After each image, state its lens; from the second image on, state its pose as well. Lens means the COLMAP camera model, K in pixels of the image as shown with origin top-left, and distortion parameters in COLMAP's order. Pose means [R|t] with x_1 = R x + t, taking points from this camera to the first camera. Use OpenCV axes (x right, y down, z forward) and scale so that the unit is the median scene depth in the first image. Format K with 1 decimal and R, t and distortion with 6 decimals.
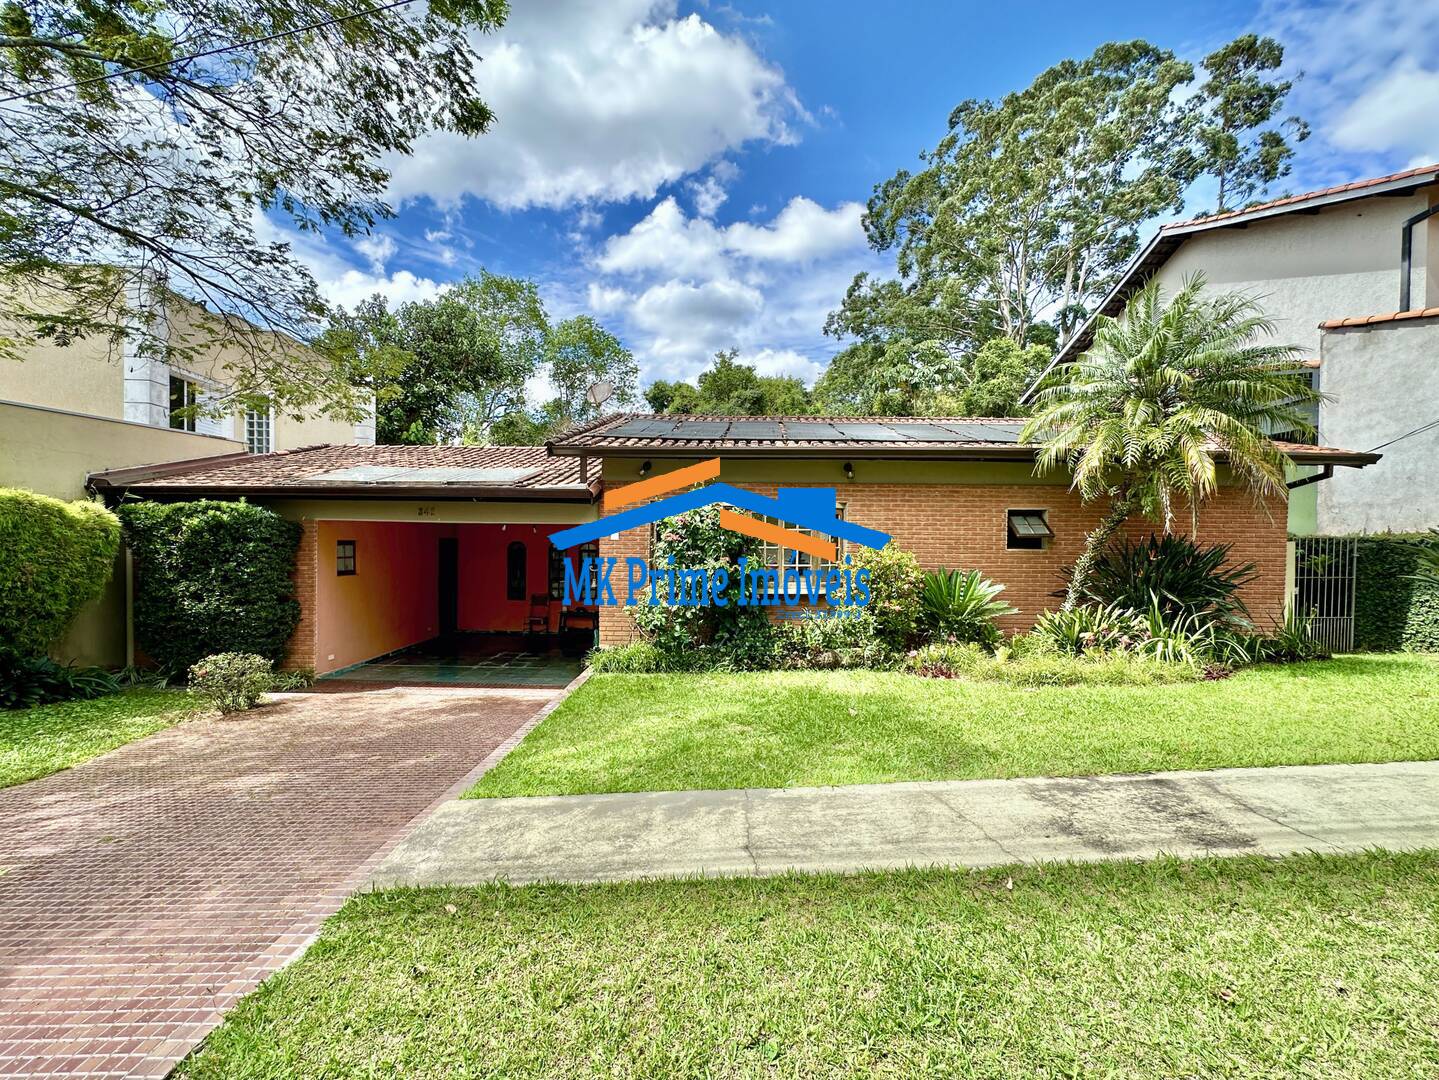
lens RADIAL K [[575.2, 0, 728.4], [0, 575.2, 555.6], [0, 0, 1]] dist [-0.004370, 0.001471]
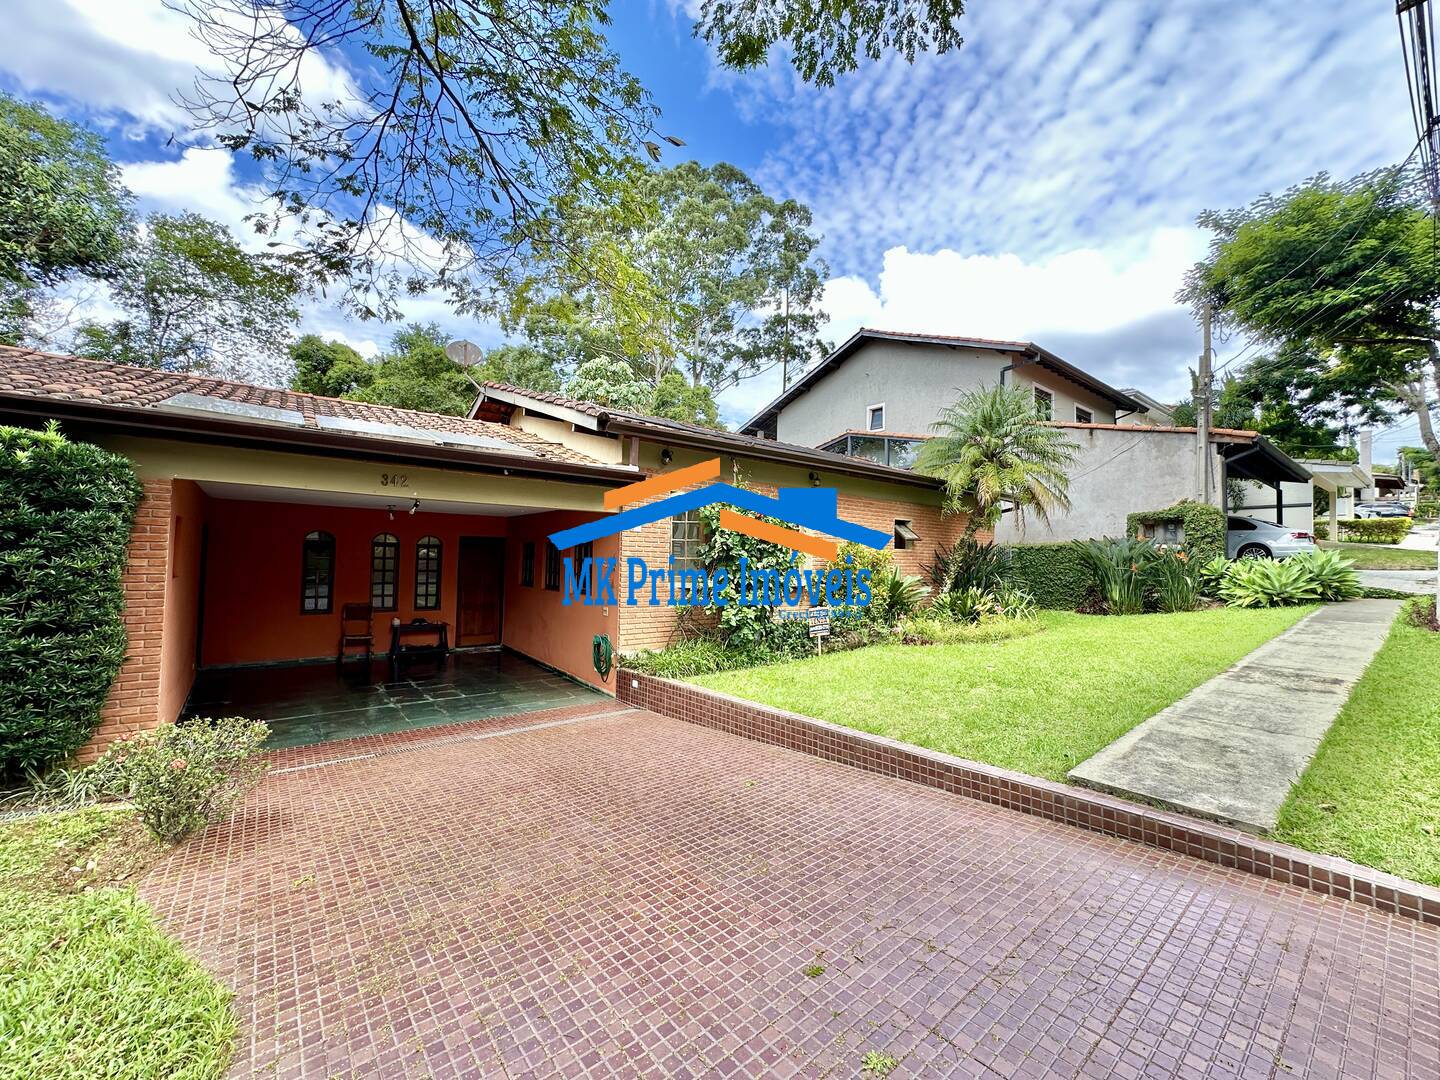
lens RADIAL K [[575.6, 0, 720.6], [0, 575.6, 531.4], [0, 0, 1]] dist [-0.004370, 0.001471]
pose [[0.773656, 0.035236, 0.632625, -0.659613], [-0.001796, 0.998570, -0.053423, 0.019936], [-0.633603, 0.040195, 0.772613, 0.222026]]
